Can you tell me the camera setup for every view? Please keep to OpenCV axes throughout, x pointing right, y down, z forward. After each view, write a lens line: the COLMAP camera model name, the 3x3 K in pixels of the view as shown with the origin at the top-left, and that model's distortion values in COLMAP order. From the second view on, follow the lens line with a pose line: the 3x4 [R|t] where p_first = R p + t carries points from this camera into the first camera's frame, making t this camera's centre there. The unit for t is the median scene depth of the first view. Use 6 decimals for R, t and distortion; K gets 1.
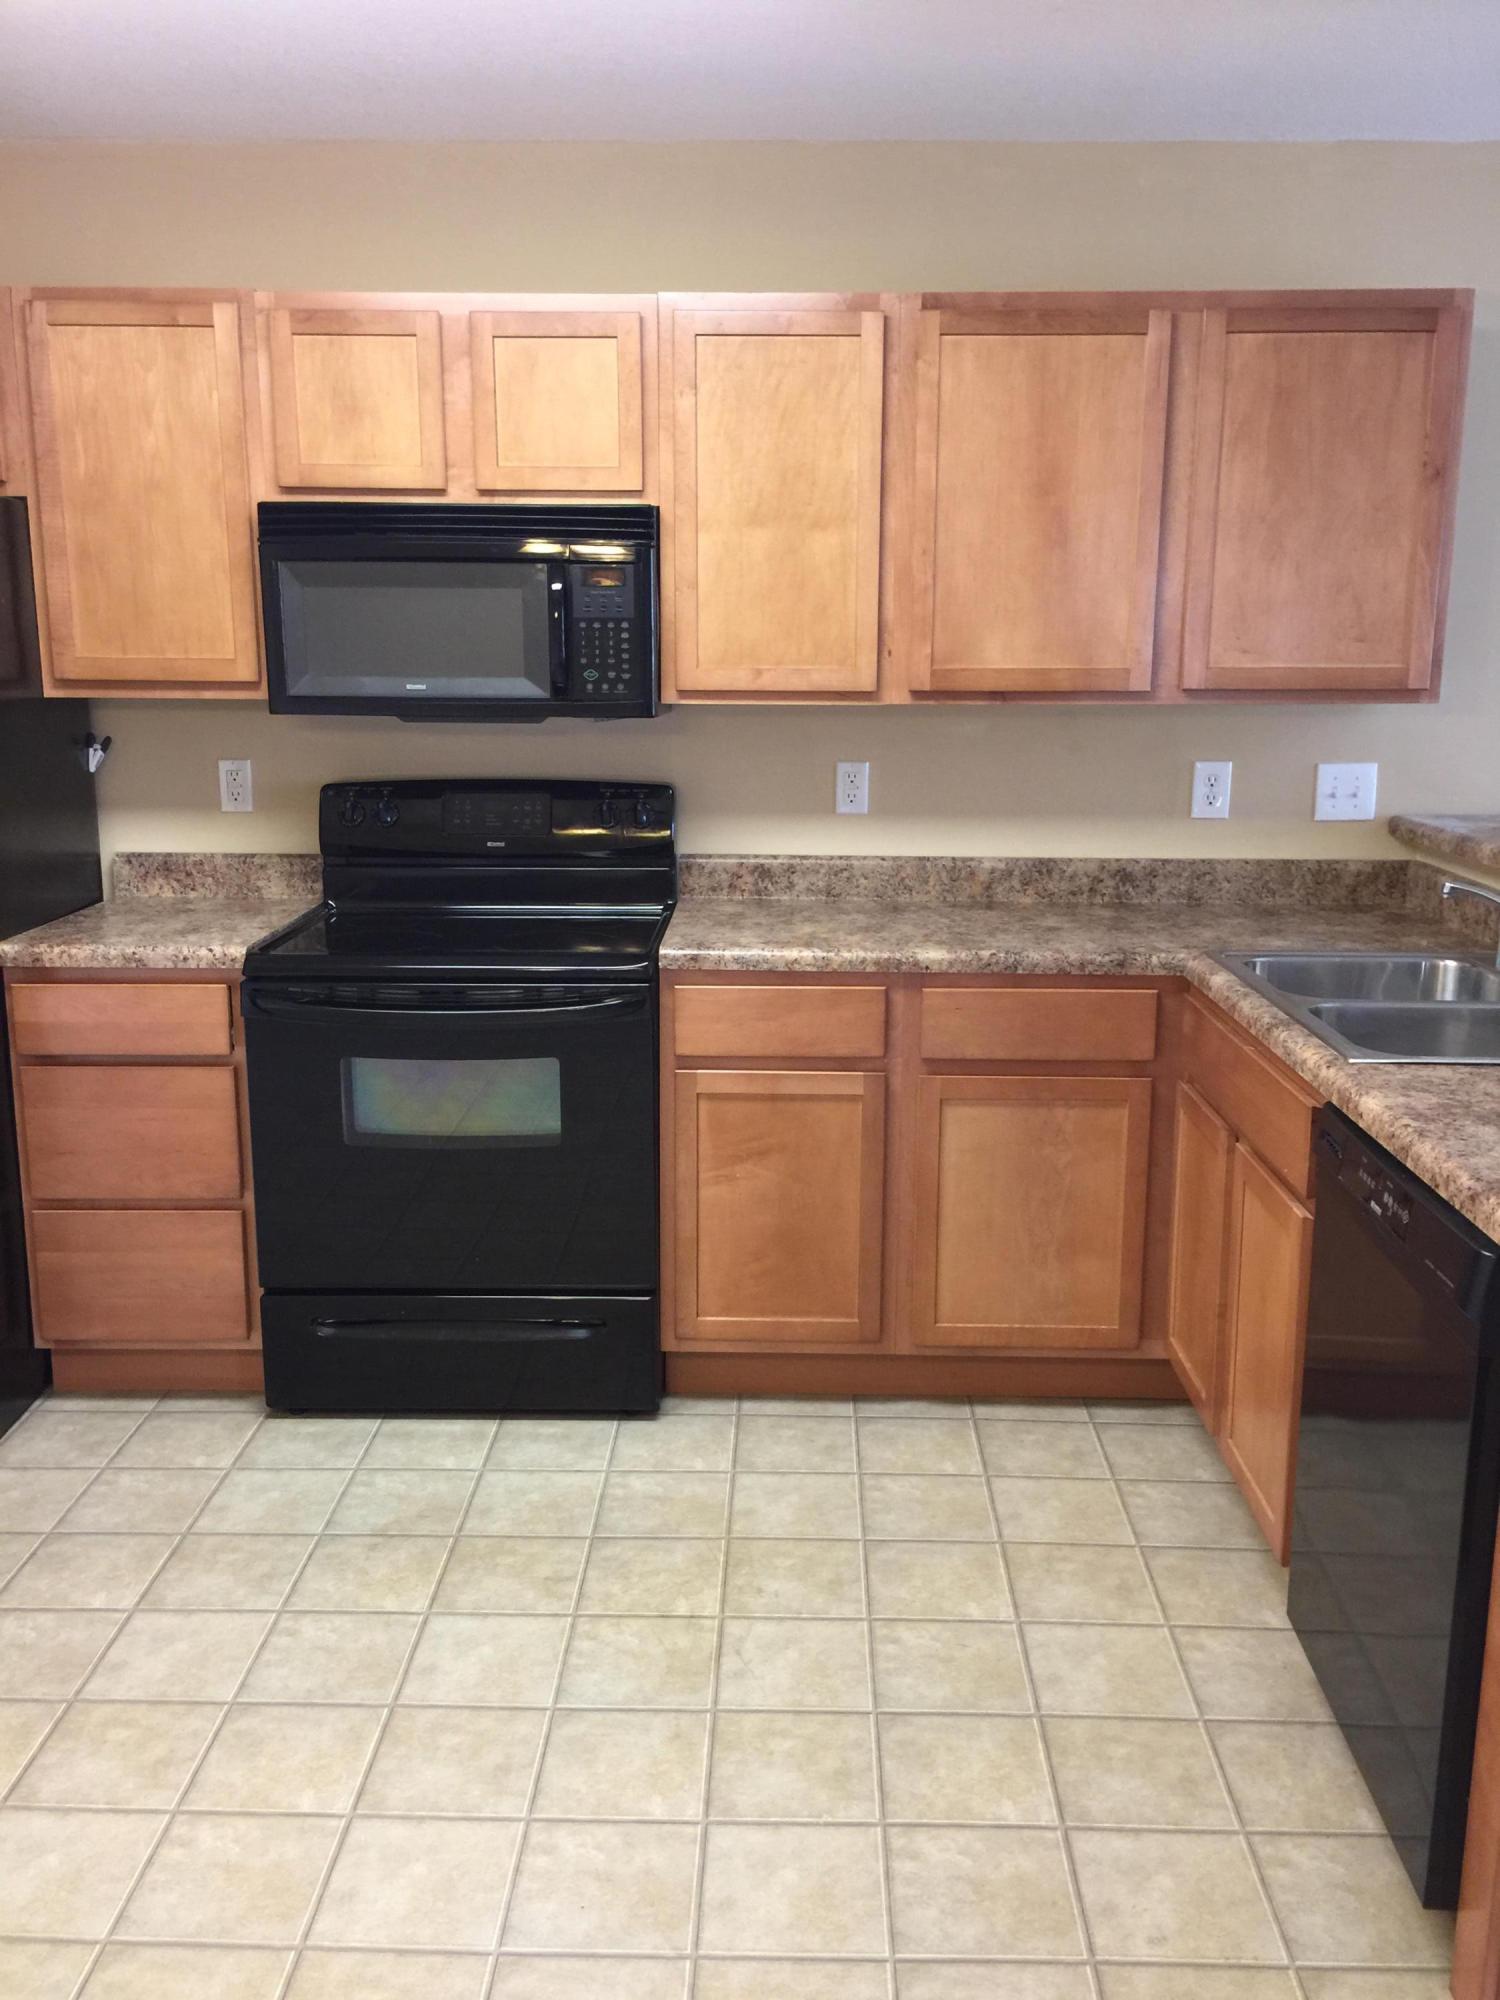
lens RADIAL K [[1718.3, 0, 757.5], [0, 1718.3, 973.2], [0, 0, 1]] dist [0.096315, -0.117223]
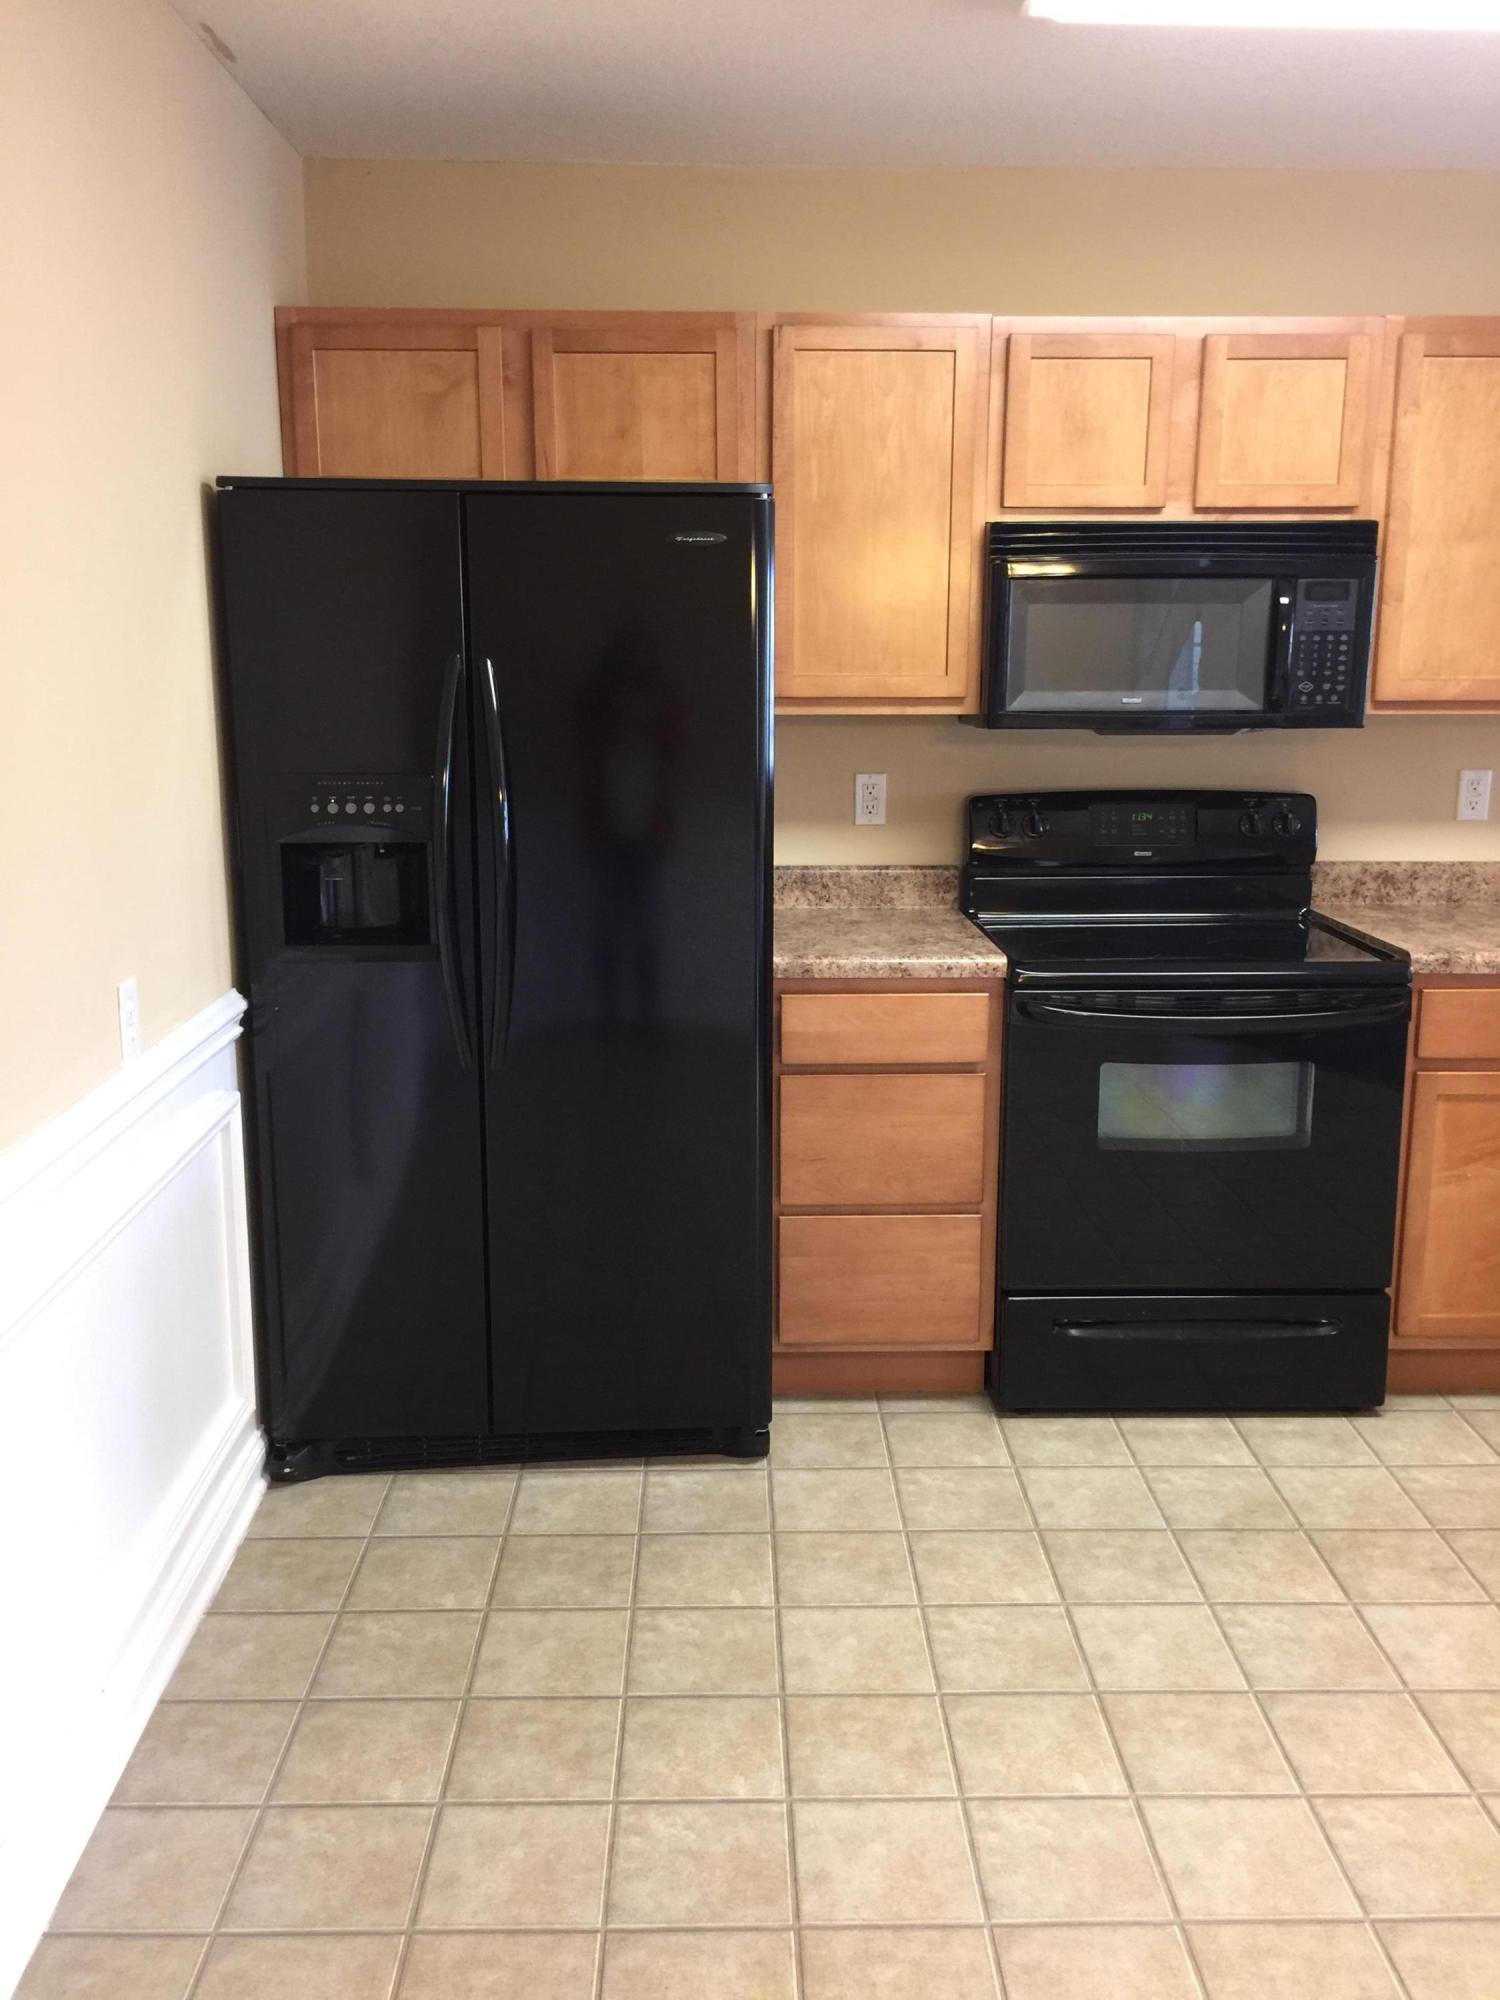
lens RADIAL K [[1677.7, 0, 748.3], [0, 1677.7, 987.0], [0, 0, 1]] dist [0.003933, 0.008359]
pose [[0.999249, -0.009924, 0.037460, -0.410195], [0.009874, 0.999950, 0.001503, -0.000058], [-0.037473, -0.001131, 0.999297, 0.017796]]
